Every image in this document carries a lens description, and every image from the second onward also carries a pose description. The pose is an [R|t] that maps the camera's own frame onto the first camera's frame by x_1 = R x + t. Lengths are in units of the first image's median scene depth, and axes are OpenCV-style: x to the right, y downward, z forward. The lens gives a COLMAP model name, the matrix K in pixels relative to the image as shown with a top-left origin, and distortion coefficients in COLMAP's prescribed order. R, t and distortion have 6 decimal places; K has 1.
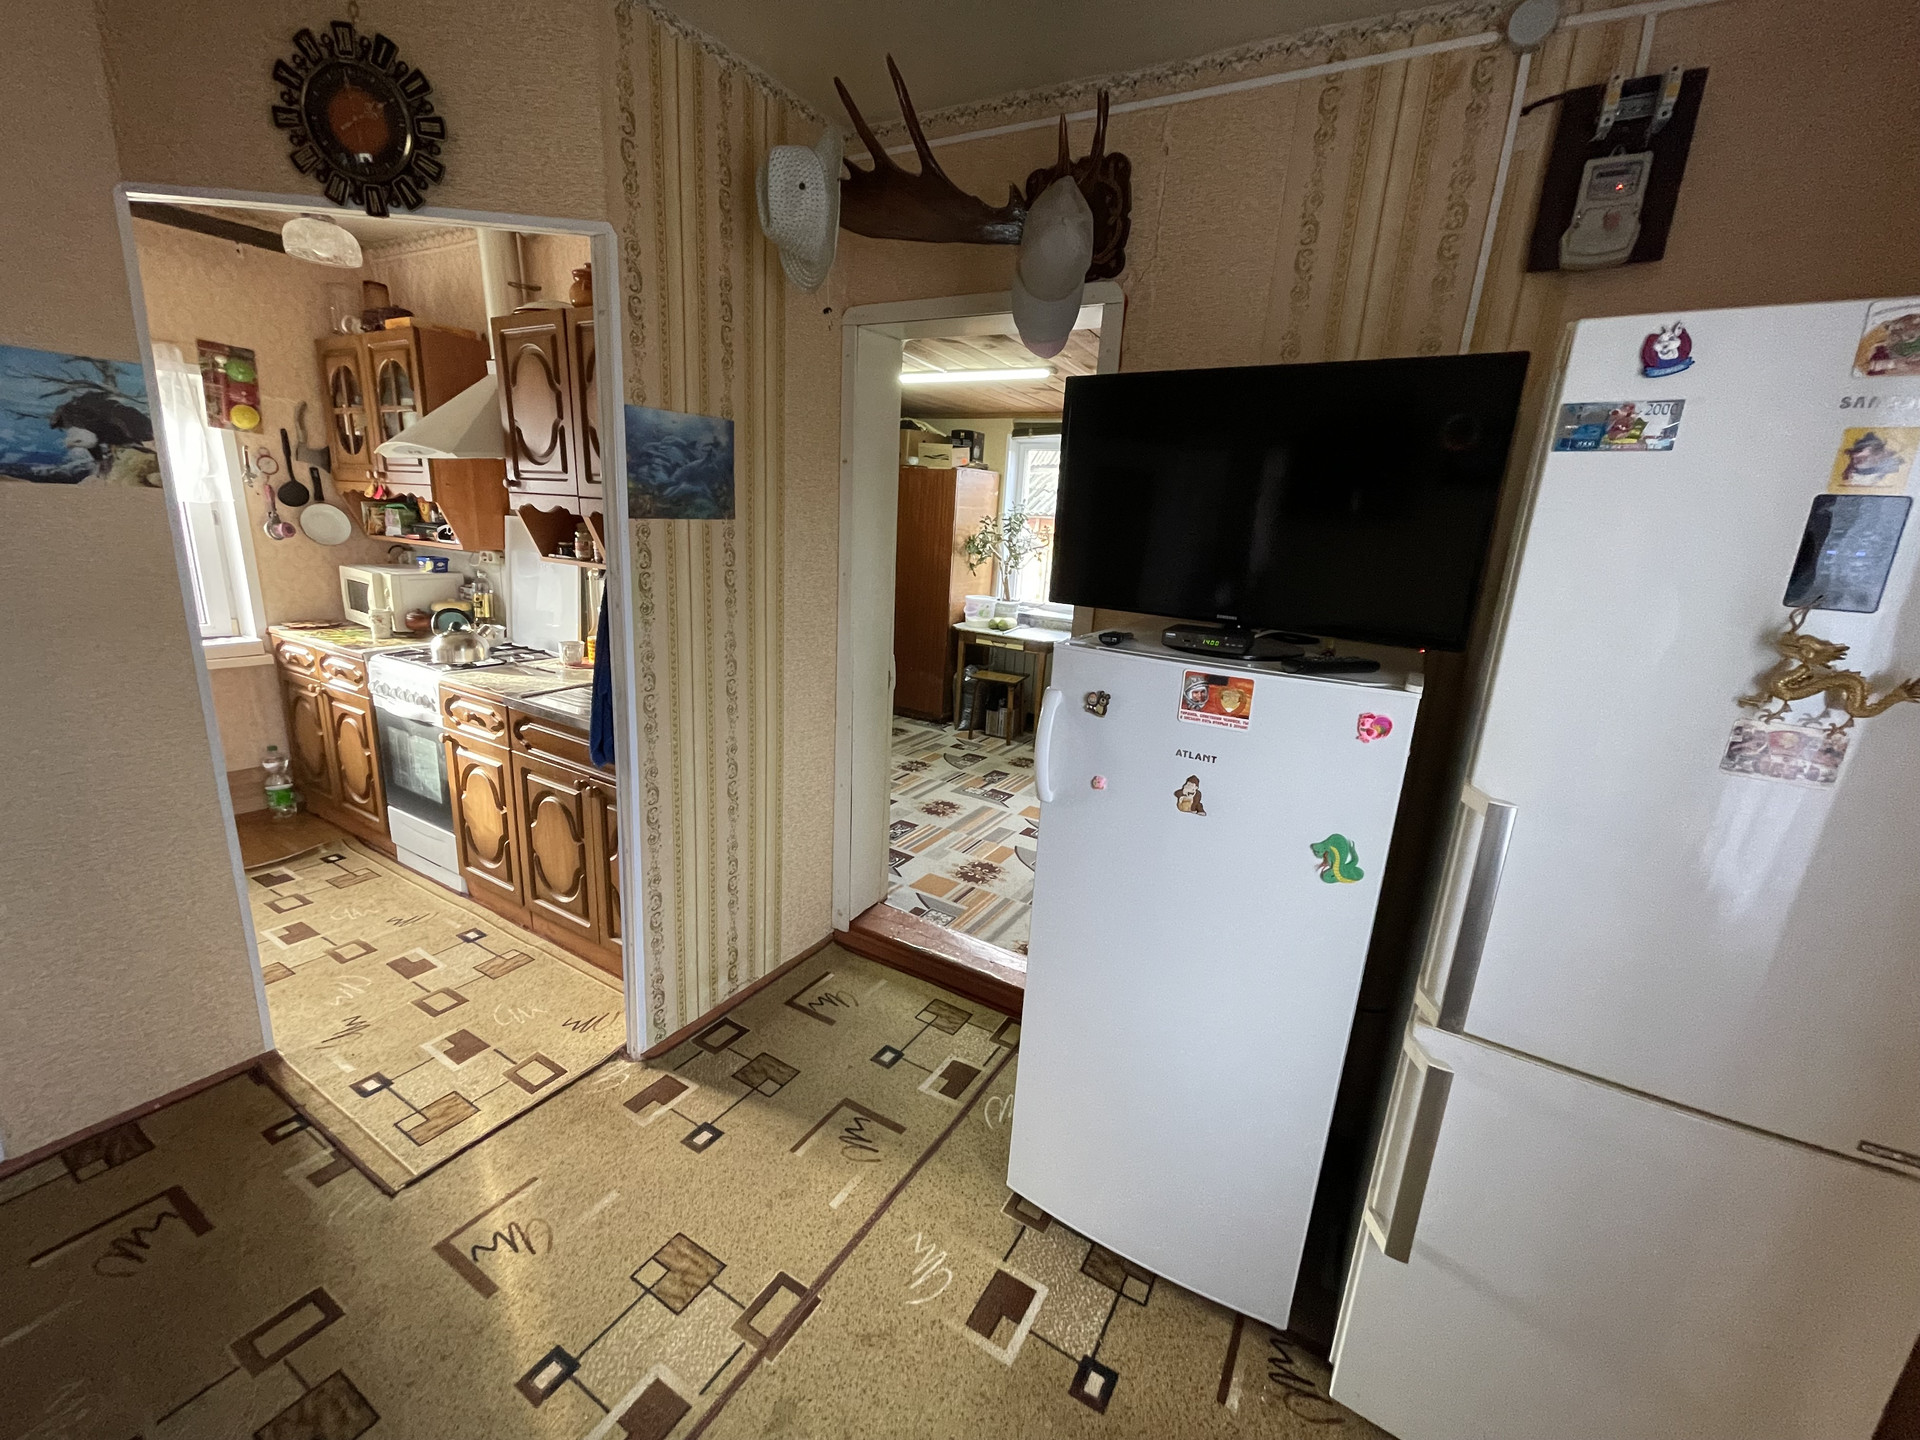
lens RADIAL K [[778.7, 0, 954.6], [0, 778.7, 726.8], [0, 0, 1]] dist [0.000043, -0.000019]
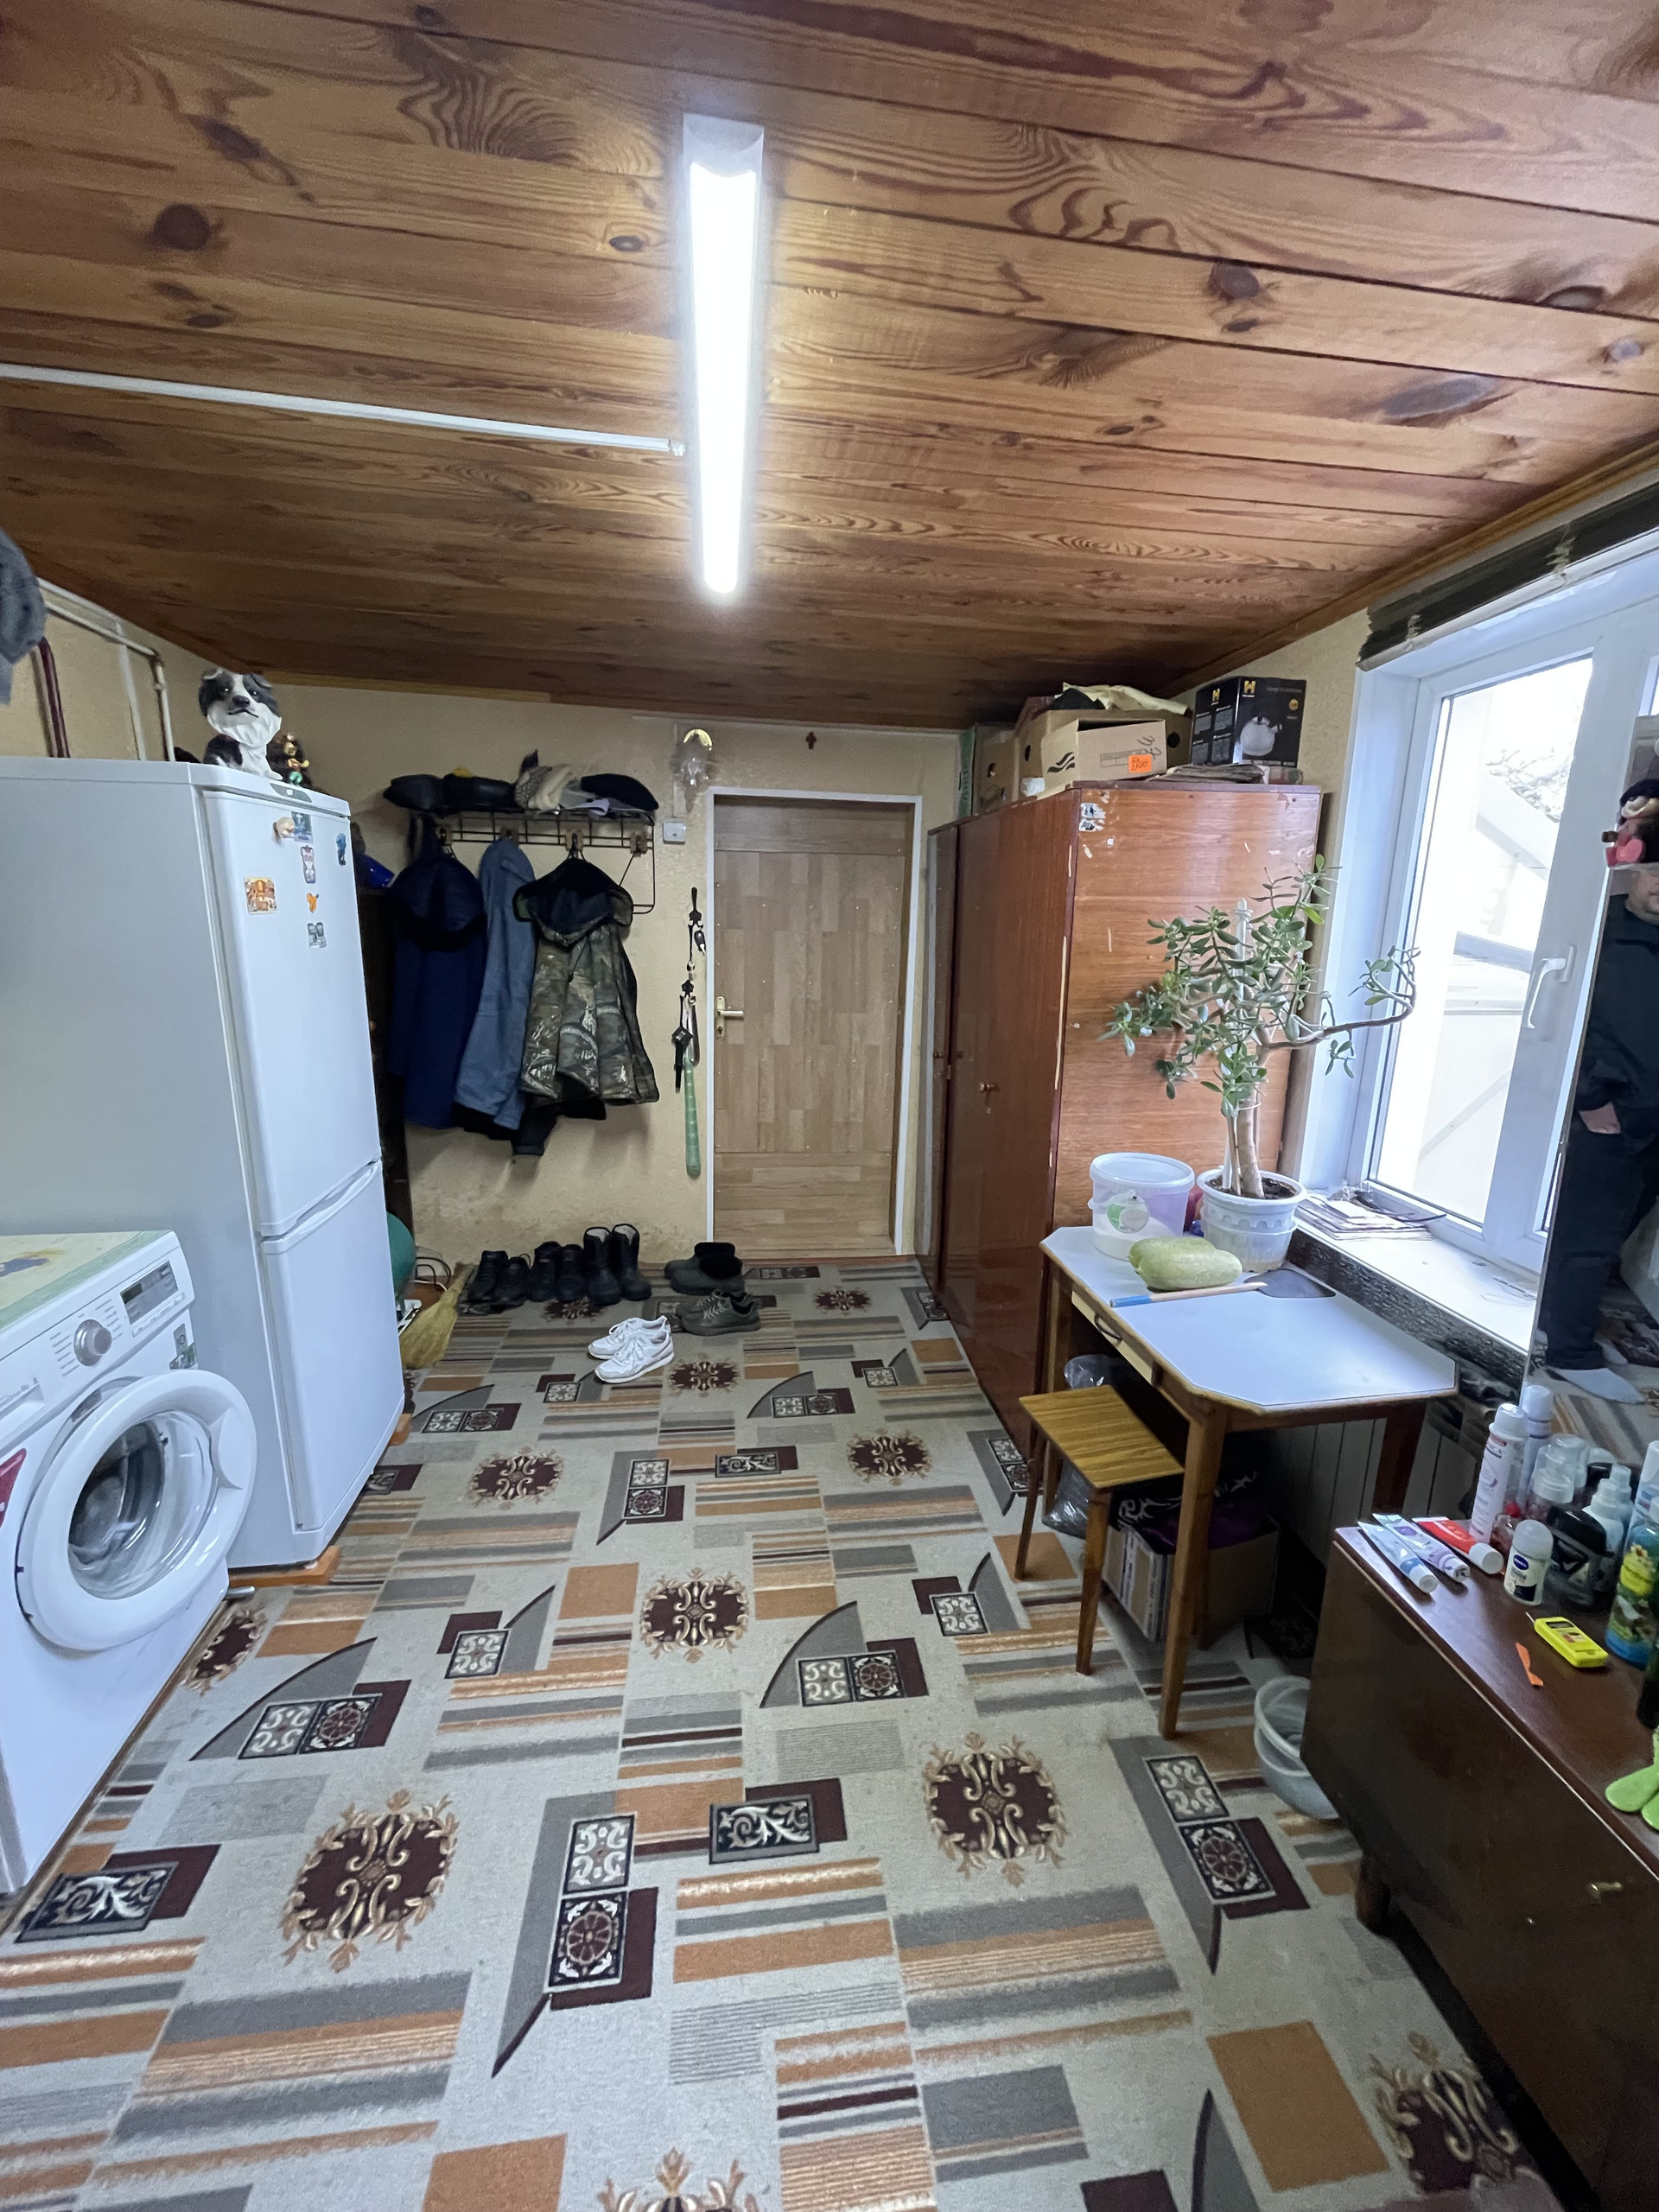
lens RADIAL K [[896.5, 0, 831.5], [0, 896.5, 1107.8], [0, 0, 1]] dist [-0.001598, 0.000989]
pose [[0.610713, 0.123573, -0.782150, 0.248649], [-0.187687, 0.982191, 0.008629, -0.171217], [0.769287, 0.141530, 0.623030, 0.667288]]
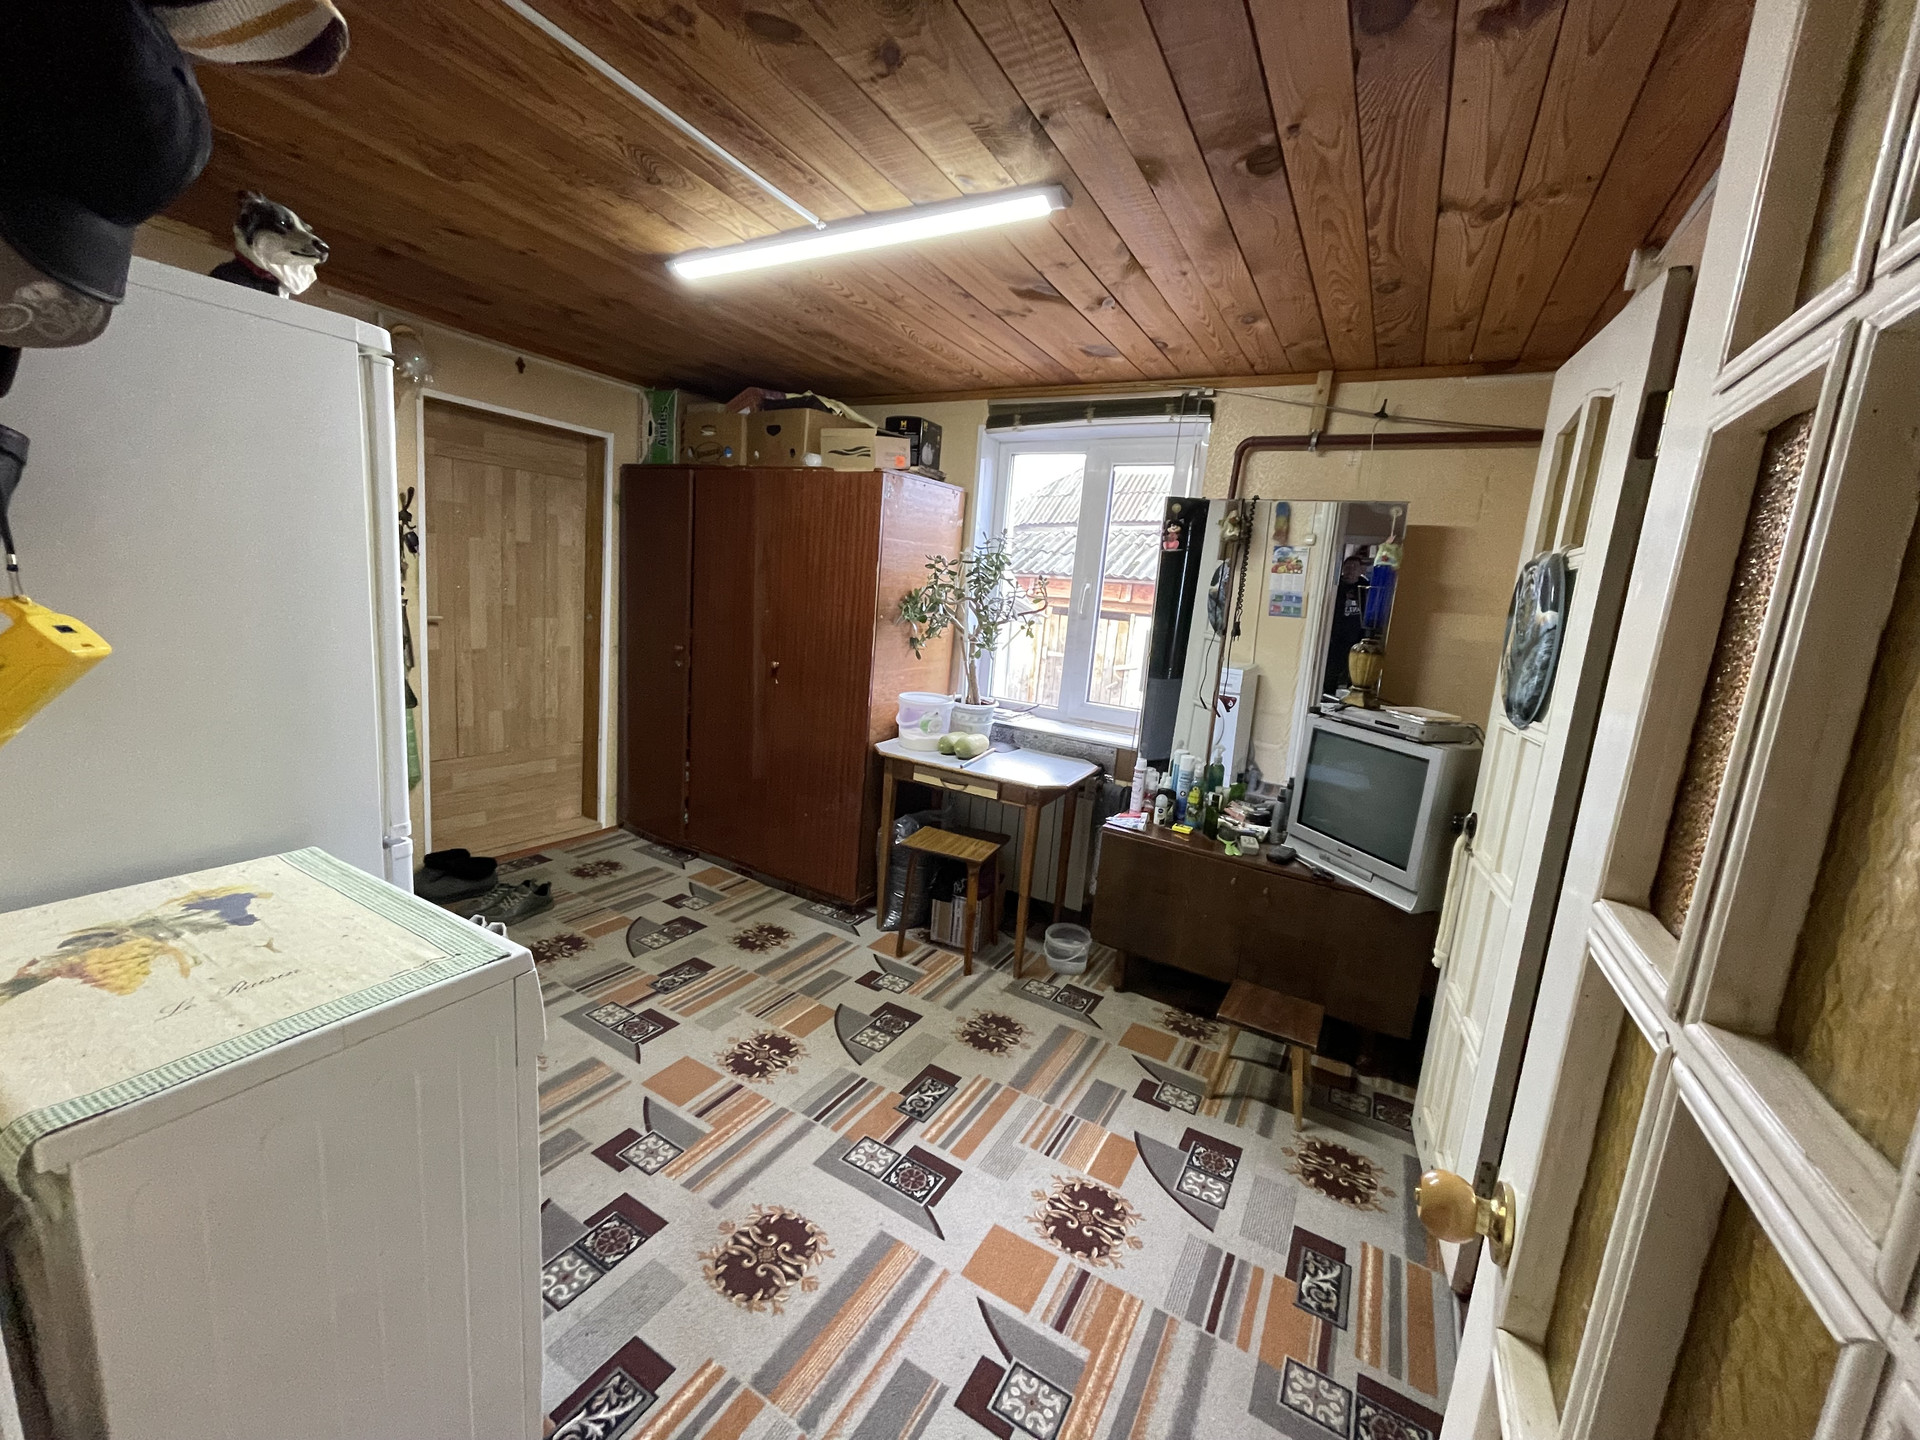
lens RADIAL K [[778.1, 0, 964.4], [0, 778.1, 719.0], [0, 0, 1]] dist [-0.001598, 0.000989]
pose [[0.999678, 0.019872, 0.015774, 0.053744], [-0.018381, 0.995805, -0.089633, -0.101557], [-0.017489, 0.089314, 0.995850, 0.442199]]
